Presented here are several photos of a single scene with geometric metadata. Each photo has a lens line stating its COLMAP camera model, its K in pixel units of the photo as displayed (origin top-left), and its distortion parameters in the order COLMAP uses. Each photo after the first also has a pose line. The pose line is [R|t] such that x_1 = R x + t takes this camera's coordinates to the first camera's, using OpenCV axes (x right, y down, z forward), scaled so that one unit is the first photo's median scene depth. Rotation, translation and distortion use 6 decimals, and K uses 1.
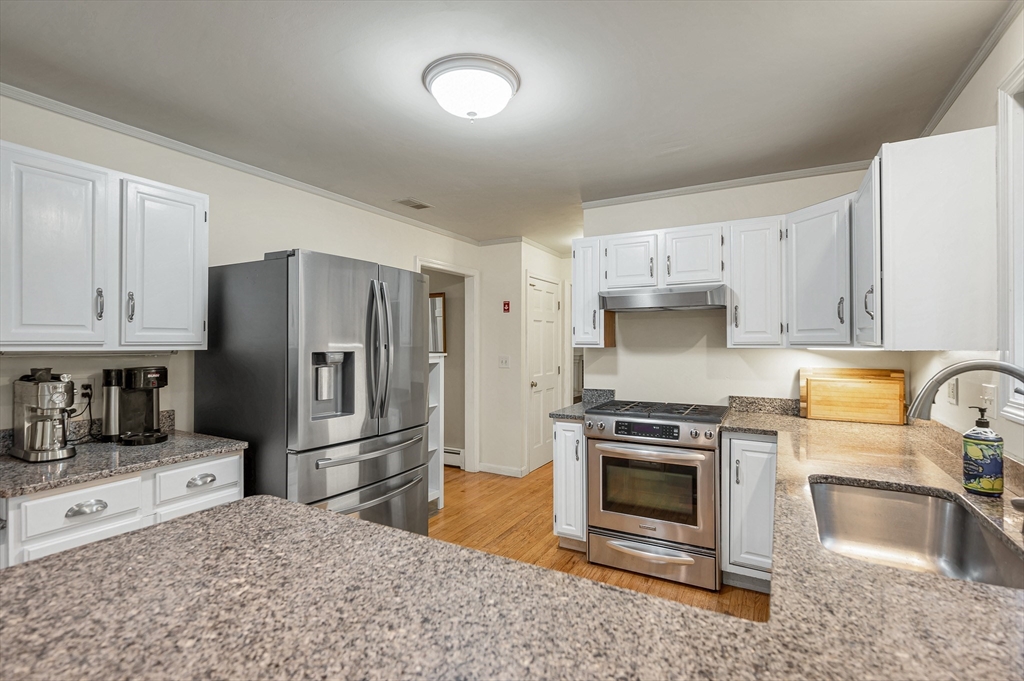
lens RADIAL K [[478.2, 0, 494.2], [0, 478.2, 338.4], [0, 0, 1]] dist [0.000610, -0.000042]
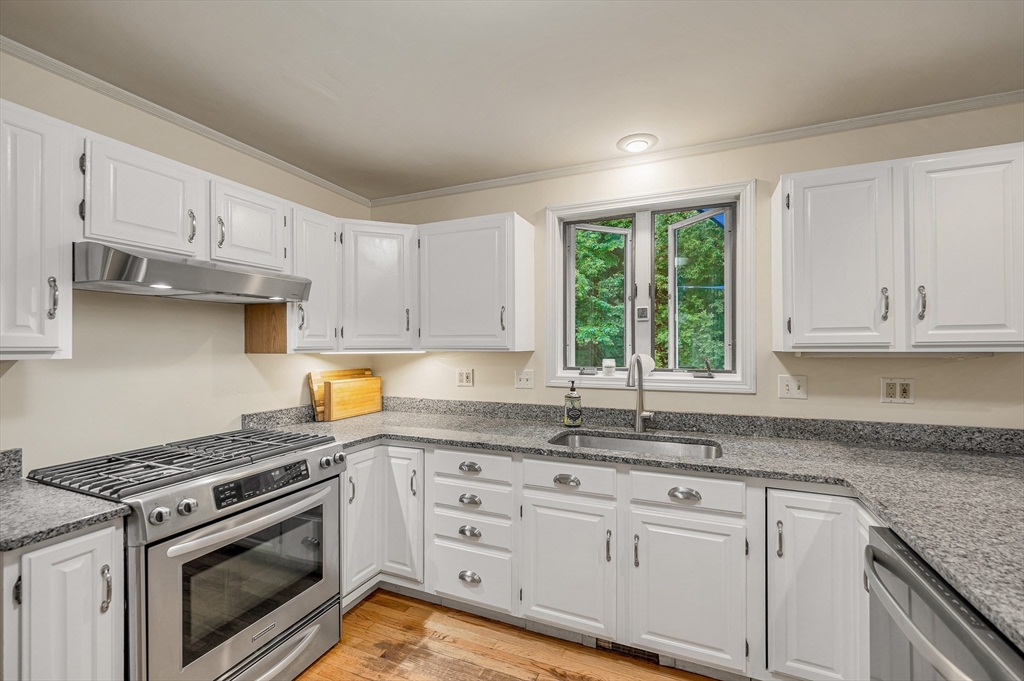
lens RADIAL K [[415.3, 0, 517.2], [0, 415.3, 341.8], [0, 0, 1]] dist [-0.000269, 0.000113]
pose [[-0.135089, 0.011645, 0.990765, -0.293215], [-0.003371, 0.999920, -0.012212, 0.006669], [-0.990828, -0.004990, -0.135039, 0.745039]]
